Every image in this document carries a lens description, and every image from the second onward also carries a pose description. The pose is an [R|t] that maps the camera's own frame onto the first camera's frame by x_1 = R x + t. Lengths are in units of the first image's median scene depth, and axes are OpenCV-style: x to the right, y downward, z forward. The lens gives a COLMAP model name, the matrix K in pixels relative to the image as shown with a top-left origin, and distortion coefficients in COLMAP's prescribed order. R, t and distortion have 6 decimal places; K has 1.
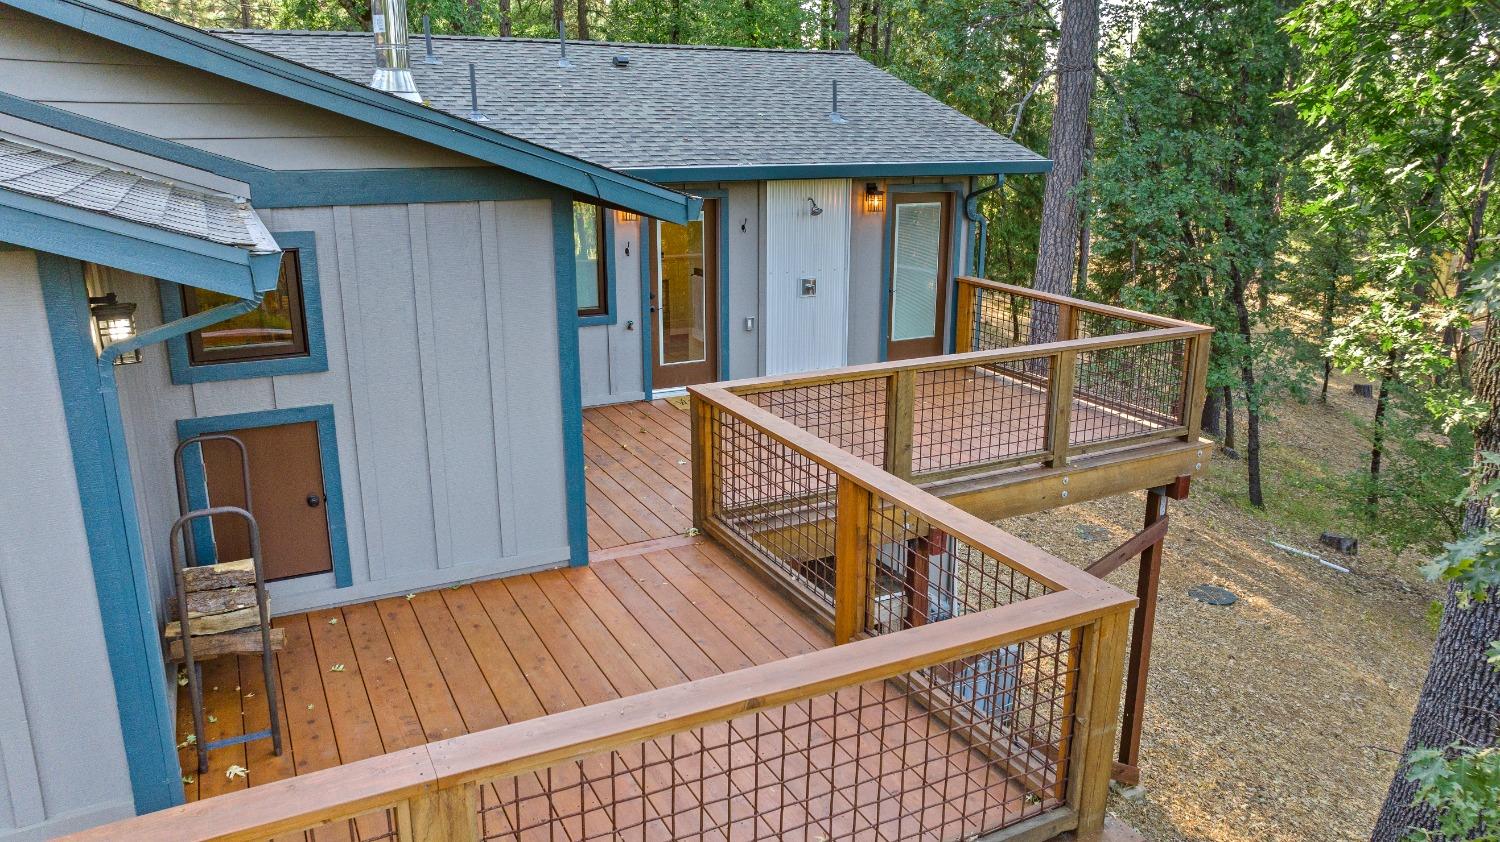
lens RADIAL K [[1054.0, 0, 757.8], [0, 1054.0, 414.6], [0, 0, 1]] dist [-0.040266, 0.054122]
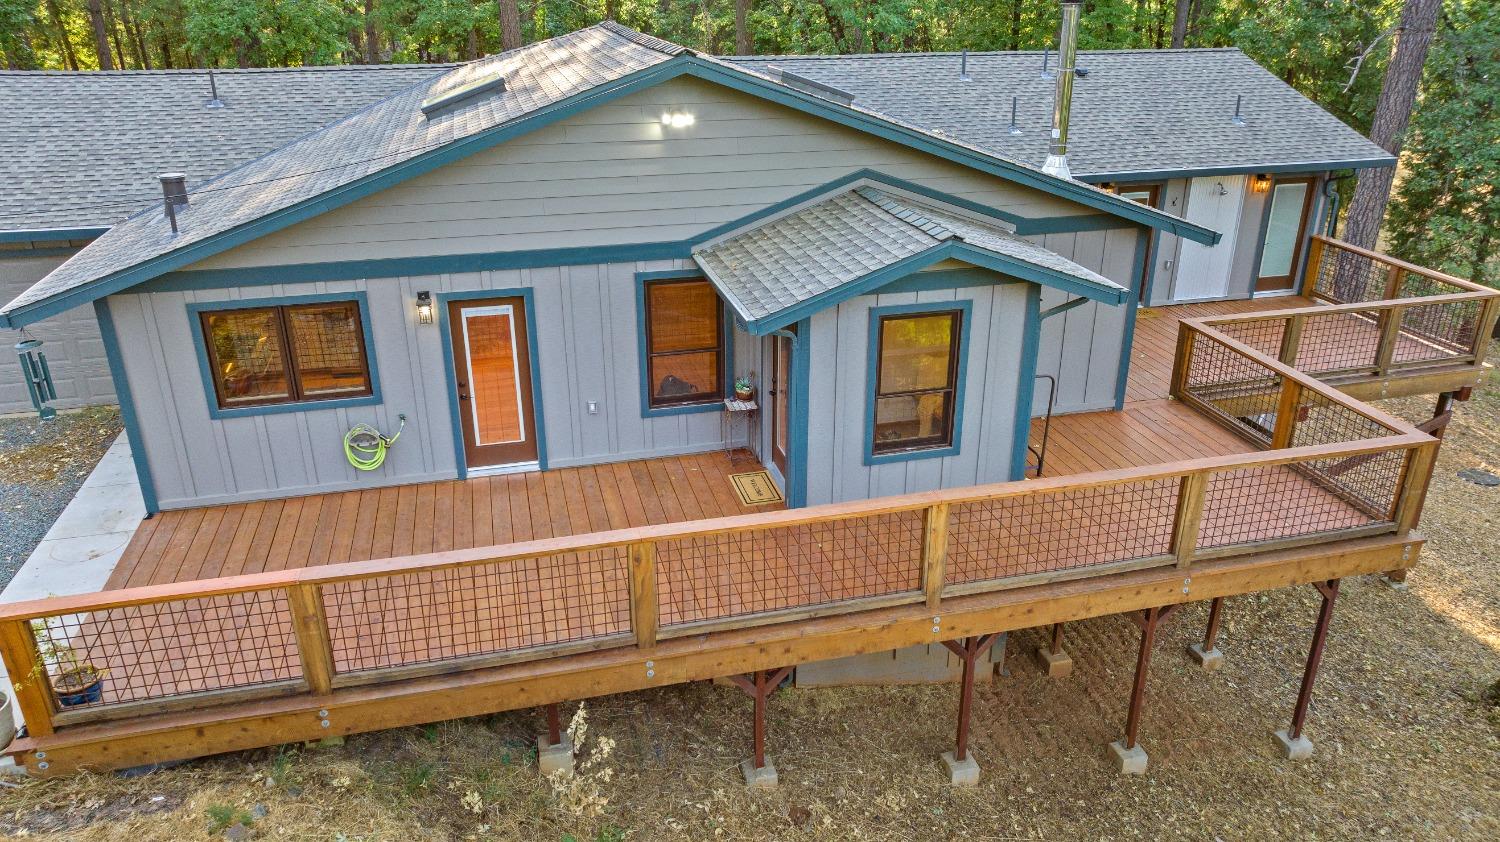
lens RADIAL K [[1054.0, 0, 757.8], [0, 1054.0, 414.6], [0, 0, 1]] dist [-0.040266, 0.054122]
pose [[0.975424, 0.084087, -0.203660, -0.280550], [-0.055740, 0.988420, 0.141137, -0.056798], [0.213170, -0.126316, 0.968815, -0.684406]]
